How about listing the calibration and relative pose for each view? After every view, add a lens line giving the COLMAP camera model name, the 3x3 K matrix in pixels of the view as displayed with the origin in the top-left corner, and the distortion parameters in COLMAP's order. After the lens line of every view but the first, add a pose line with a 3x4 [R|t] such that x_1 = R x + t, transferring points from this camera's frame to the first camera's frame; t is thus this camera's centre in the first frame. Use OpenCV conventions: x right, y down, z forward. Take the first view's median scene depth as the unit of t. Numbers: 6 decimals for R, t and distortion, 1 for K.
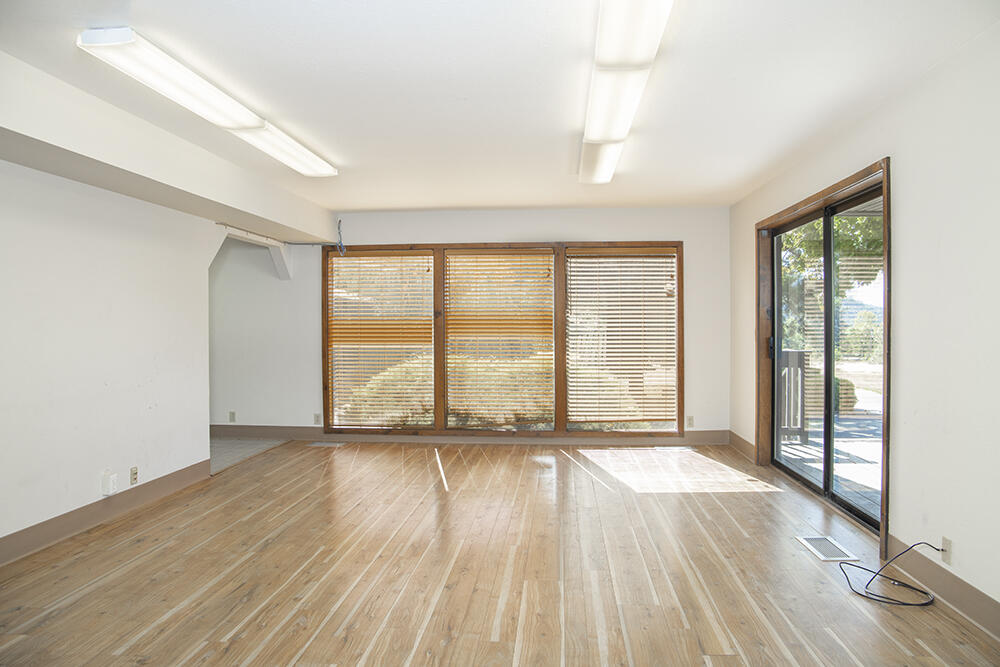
lens RADIAL K [[684.5, 0, 500.7], [0, 684.5, 332.2], [0, 0, 1]] dist [-0.001111, 0.007904]
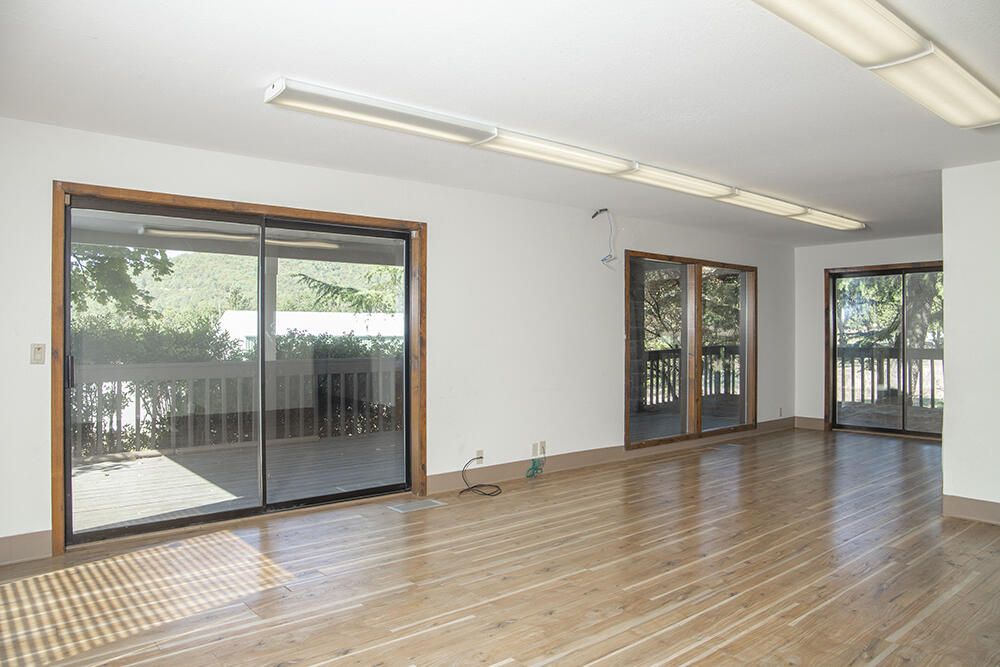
lens RADIAL K [[684.5, 0, 500.9], [0, 684.5, 335.5], [0, 0, 1]] dist [-0.001111, 0.007904]
pose [[-0.702181, 0.007266, 0.711961, -0.654551], [0.013201, 0.999909, 0.002816, -0.025523], [-0.711876, 0.011376, -0.702213, 1.990269]]
